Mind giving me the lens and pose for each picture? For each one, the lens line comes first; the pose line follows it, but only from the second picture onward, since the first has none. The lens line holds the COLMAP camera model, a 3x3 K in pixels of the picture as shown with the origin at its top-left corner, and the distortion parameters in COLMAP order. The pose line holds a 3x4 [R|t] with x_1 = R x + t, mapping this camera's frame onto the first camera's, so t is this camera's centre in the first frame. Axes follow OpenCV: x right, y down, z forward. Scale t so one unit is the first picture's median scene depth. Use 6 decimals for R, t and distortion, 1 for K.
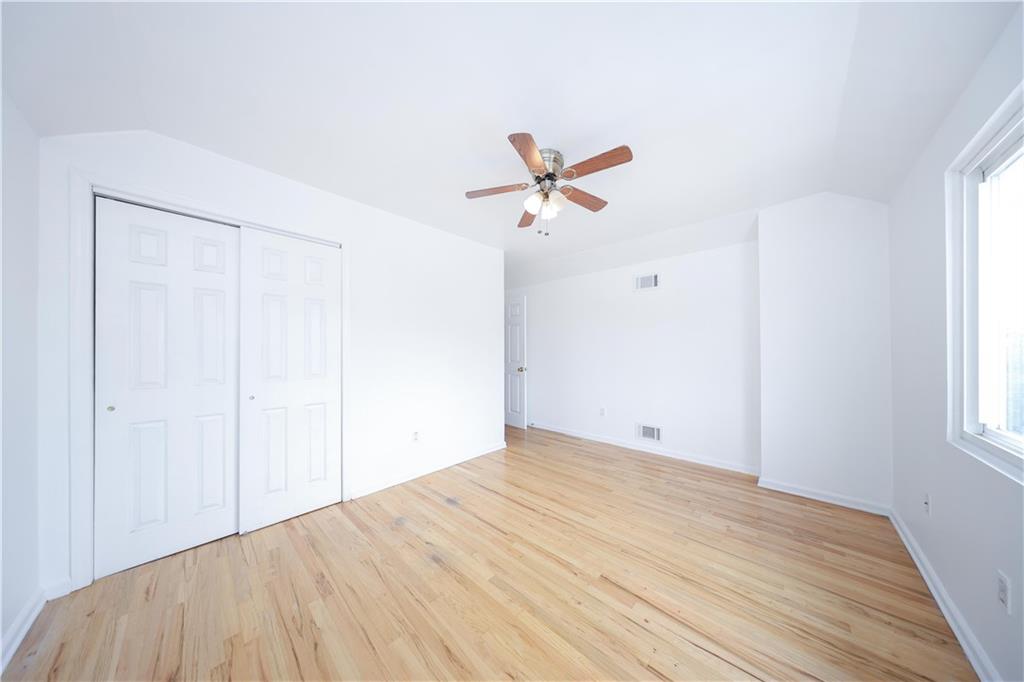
lens RADIAL K [[299.4, 0, 512.0], [0, 299.4, 341.0], [0, 0, 1]] dist [-0.000287, 0.000000]
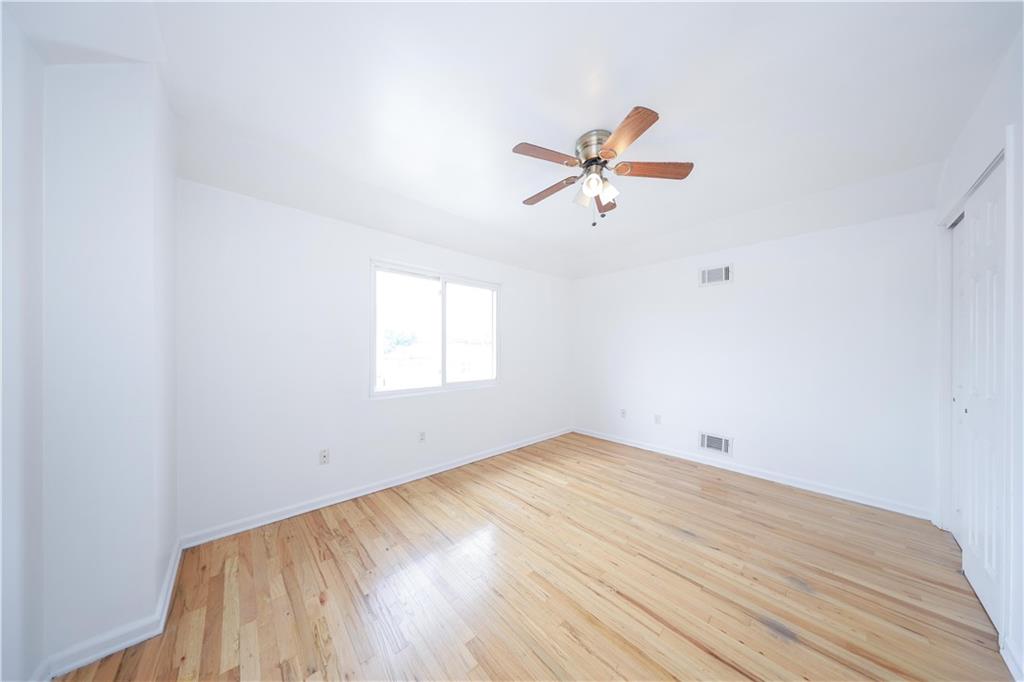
lens RADIAL K [[299.4, 0, 512.0], [0, 299.4, 341.0], [0, 0, 1]] dist [-0.000287, 0.000000]
pose [[-0.996908, 0.000168, 0.078584, 0.291326], [-0.004126, 0.998506, -0.054479, 0.047506], [-0.078475, -0.054635, -0.995418, 1.943363]]
